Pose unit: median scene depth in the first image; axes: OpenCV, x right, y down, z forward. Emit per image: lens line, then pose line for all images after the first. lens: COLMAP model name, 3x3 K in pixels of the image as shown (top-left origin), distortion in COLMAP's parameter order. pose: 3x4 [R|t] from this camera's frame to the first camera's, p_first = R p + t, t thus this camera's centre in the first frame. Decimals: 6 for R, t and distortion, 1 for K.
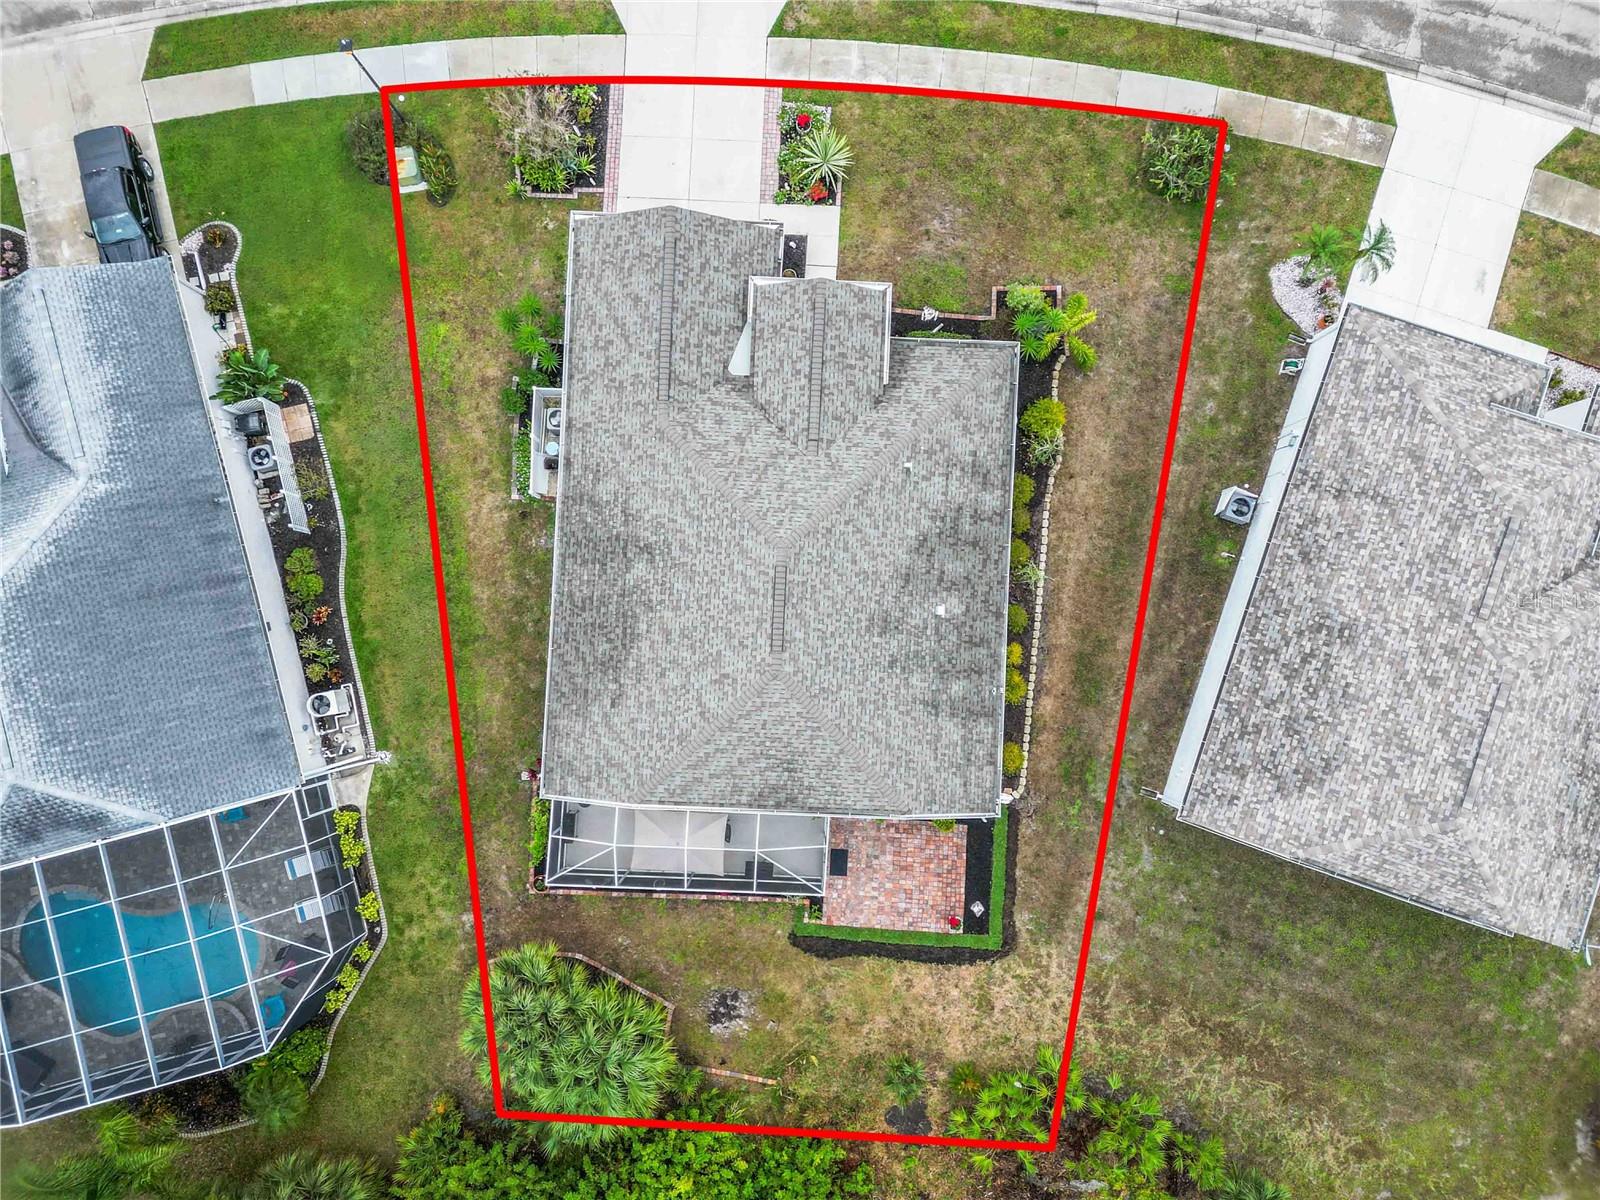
lens RADIAL K [[1114.1, 0, 797.7], [0, 1114.1, 600.0], [0, 0, 1]] dist [0.066629, -0.063010]
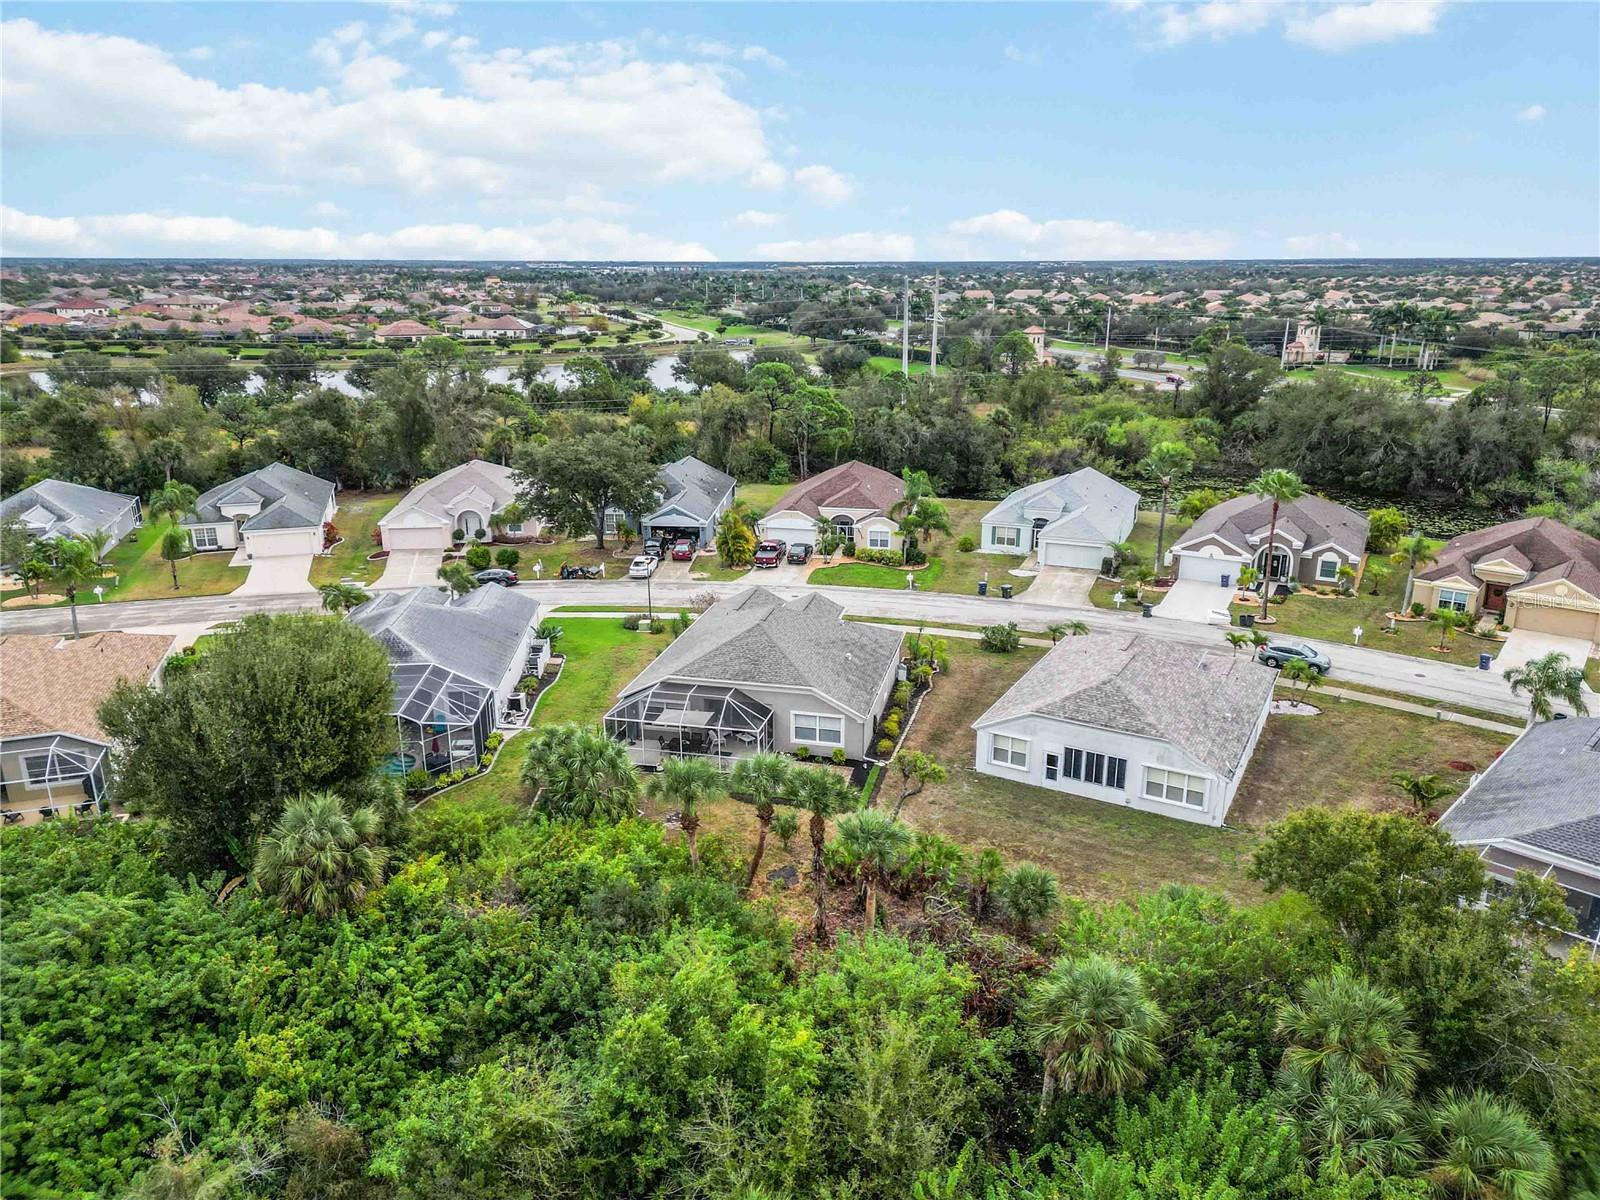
lens RADIAL K [[1108.7, 0, 796.1], [0, 1108.7, 596.4], [0, 0, 1]] dist [0.111050, -0.143033]
pose [[0.982980, 0.045174, -0.178073, 0.342592], [-0.183098, 0.320173, -0.929497, 1.621444], [0.015025, 0.946281, 0.322995, 0.249292]]
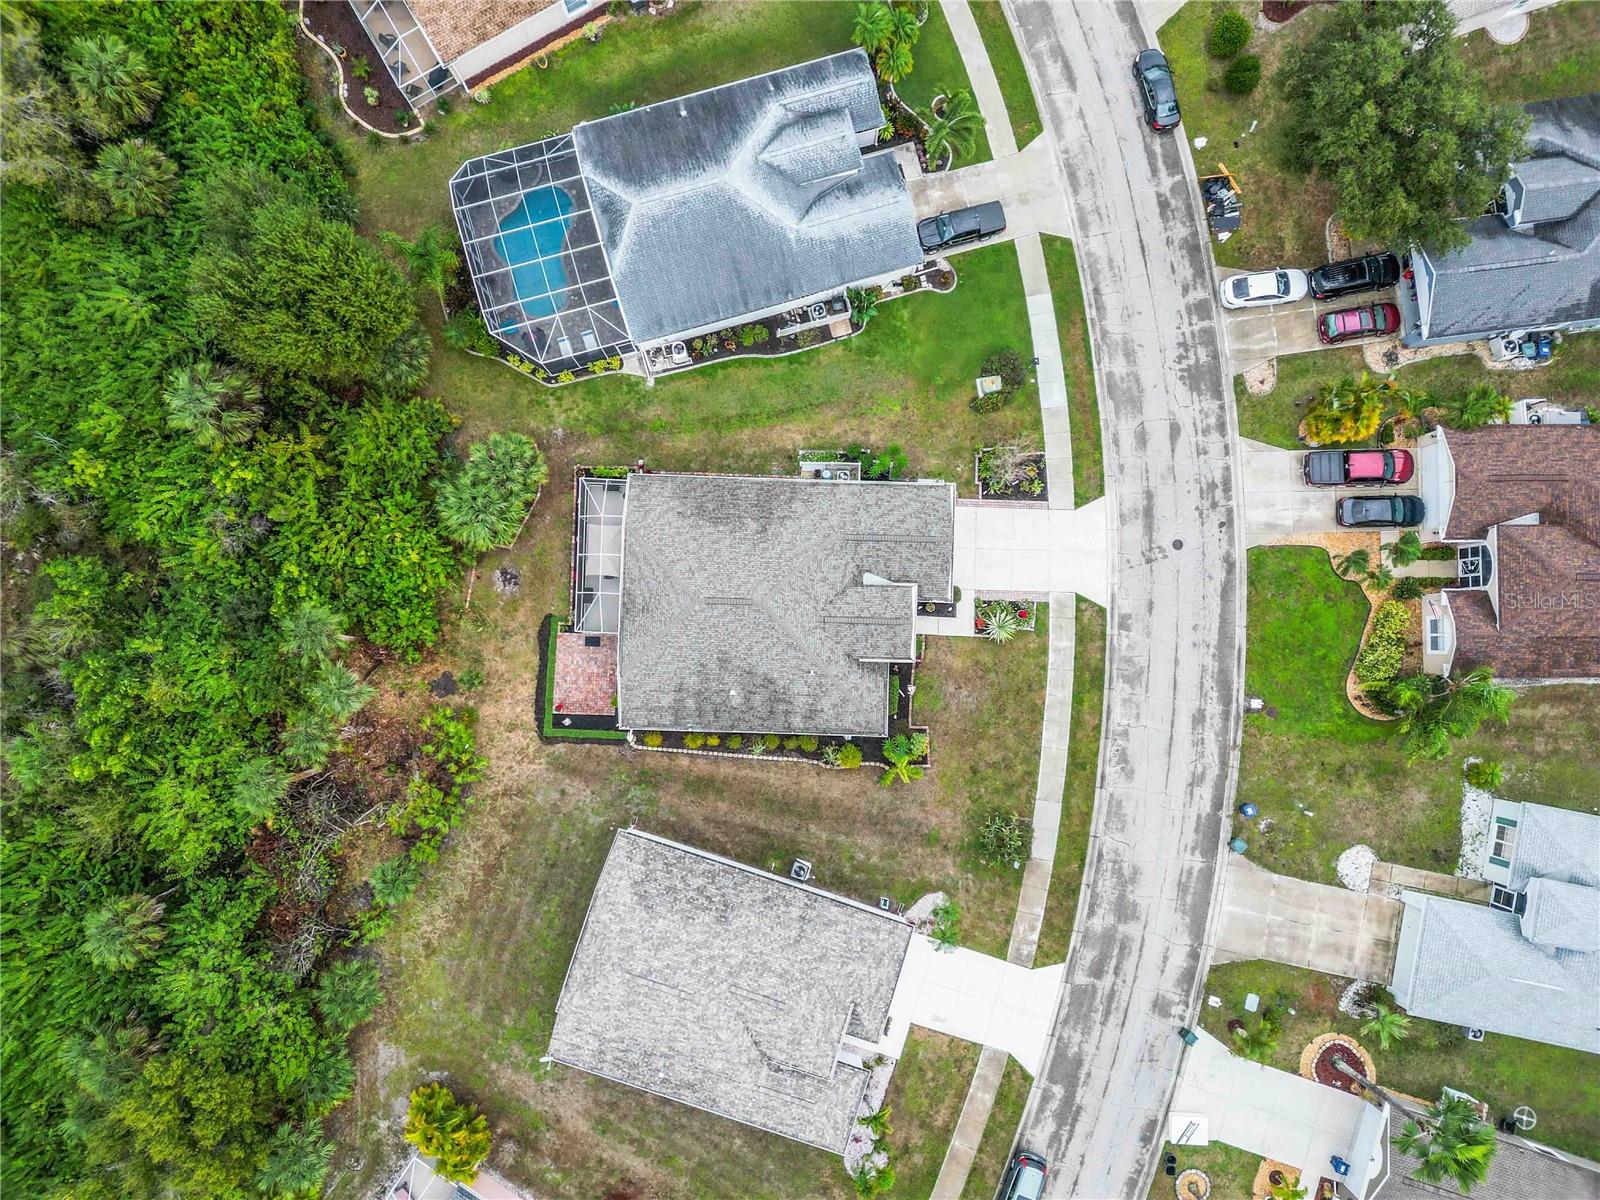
lens RADIAL K [[1105.1, 0, 800.0], [0, 1105.1, 600.0], [0, 0, 1]] dist [0.097042, -0.101969]
pose [[0.016583, 0.998694, -0.048321, 0.060702], [-0.999238, 0.018262, 0.034507, -0.148263], [0.035344, 0.047712, 0.998236, -0.713786]]
